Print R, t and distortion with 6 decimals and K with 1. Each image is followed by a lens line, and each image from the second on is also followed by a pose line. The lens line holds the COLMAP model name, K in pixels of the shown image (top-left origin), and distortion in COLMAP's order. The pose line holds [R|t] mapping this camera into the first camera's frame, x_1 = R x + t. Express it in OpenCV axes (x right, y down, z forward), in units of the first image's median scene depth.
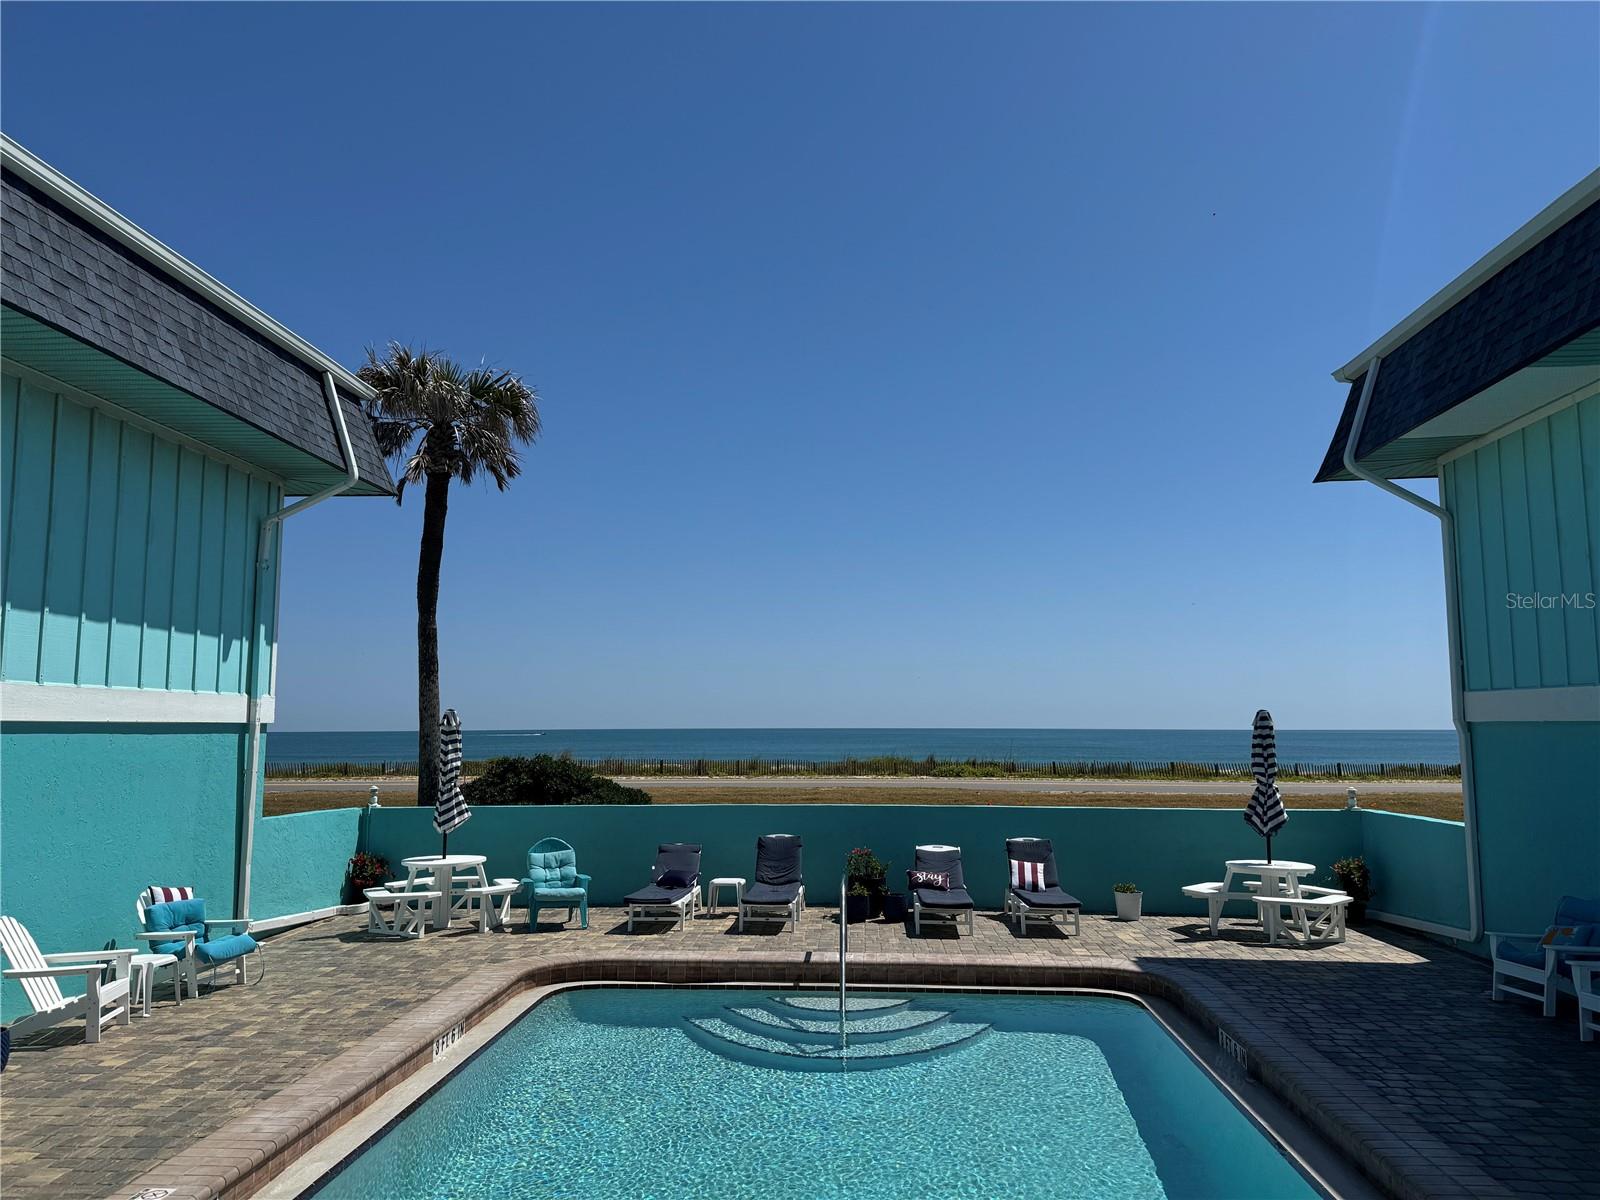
lens RADIAL K [[1143.8, 0, 798.3], [0, 1143.8, 609.2], [0, 0, 1]] dist [0.098836, -0.091222]
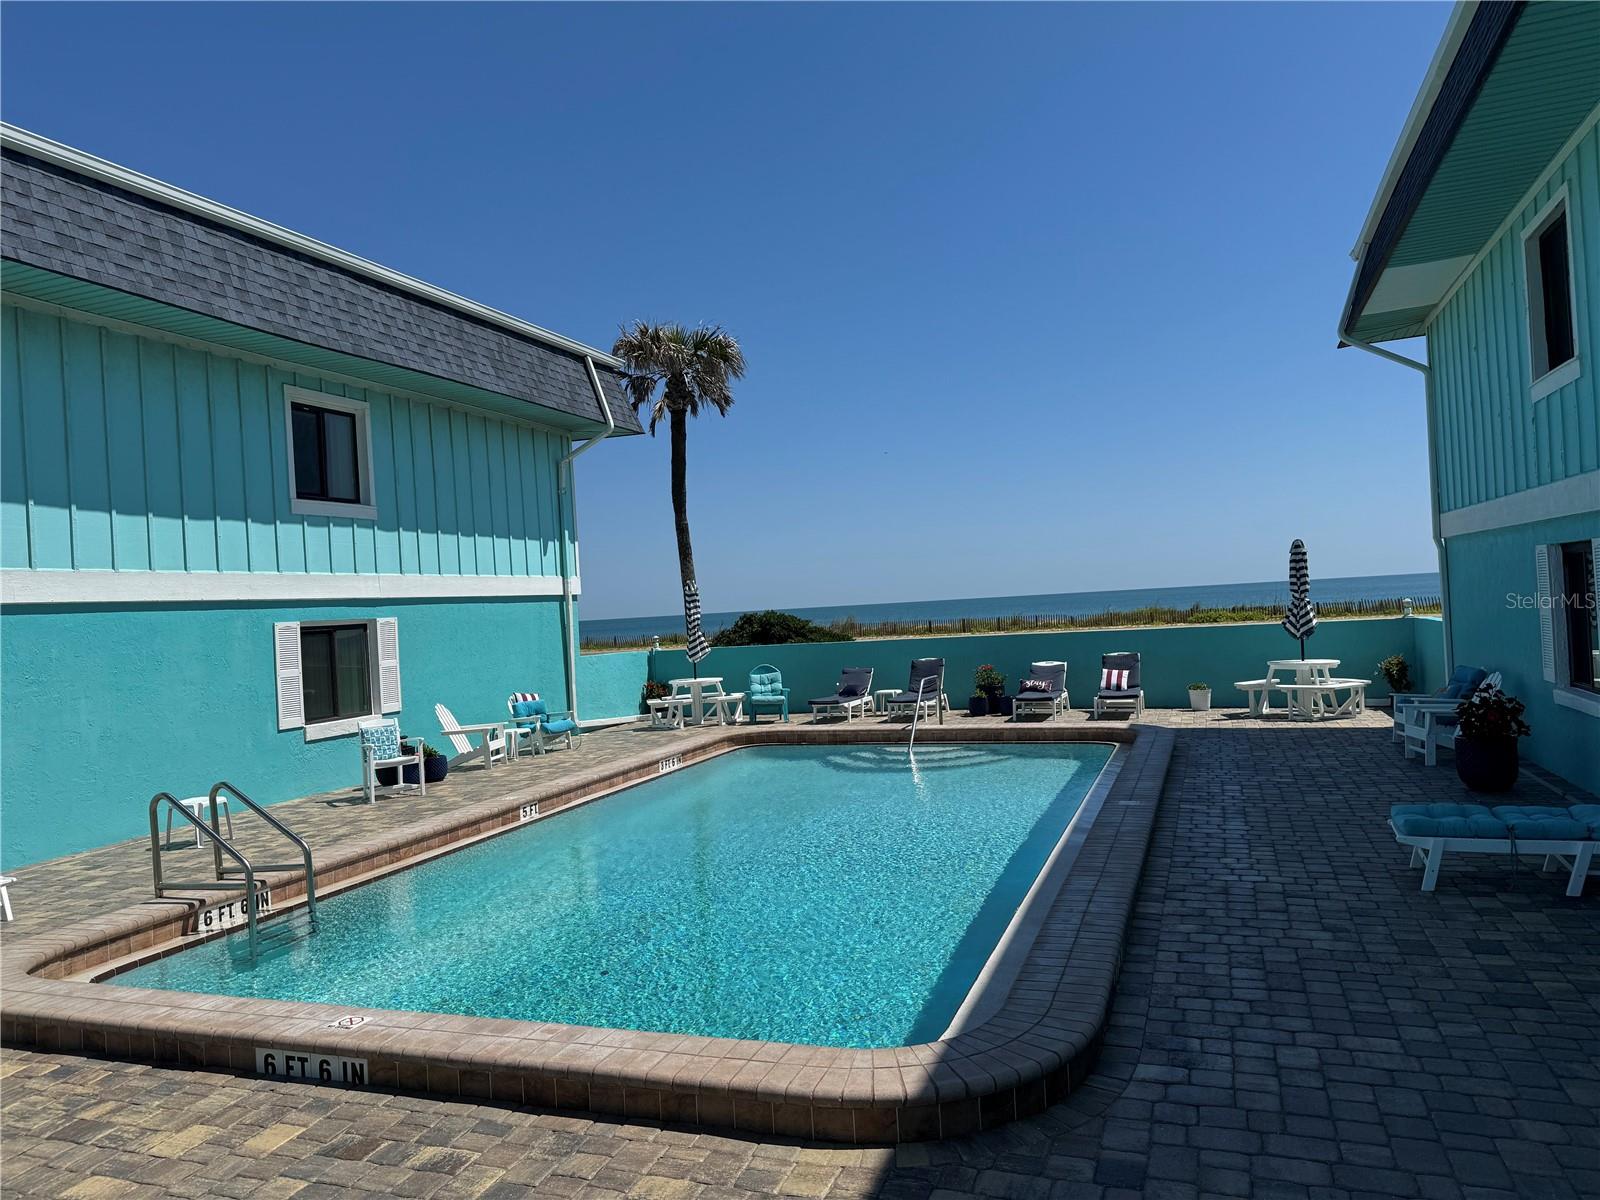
lens RADIAL K [[1135.2, 0, 799.0], [0, 1135.2, 595.6], [0, 0, 1]] dist [0.189162, -0.000612]
pose [[0.959060, -0.055363, -0.277739, 0.238237], [0.083237, 0.992495, 0.089584, -0.010441], [0.270695, -0.109035, 0.956470, -0.352767]]
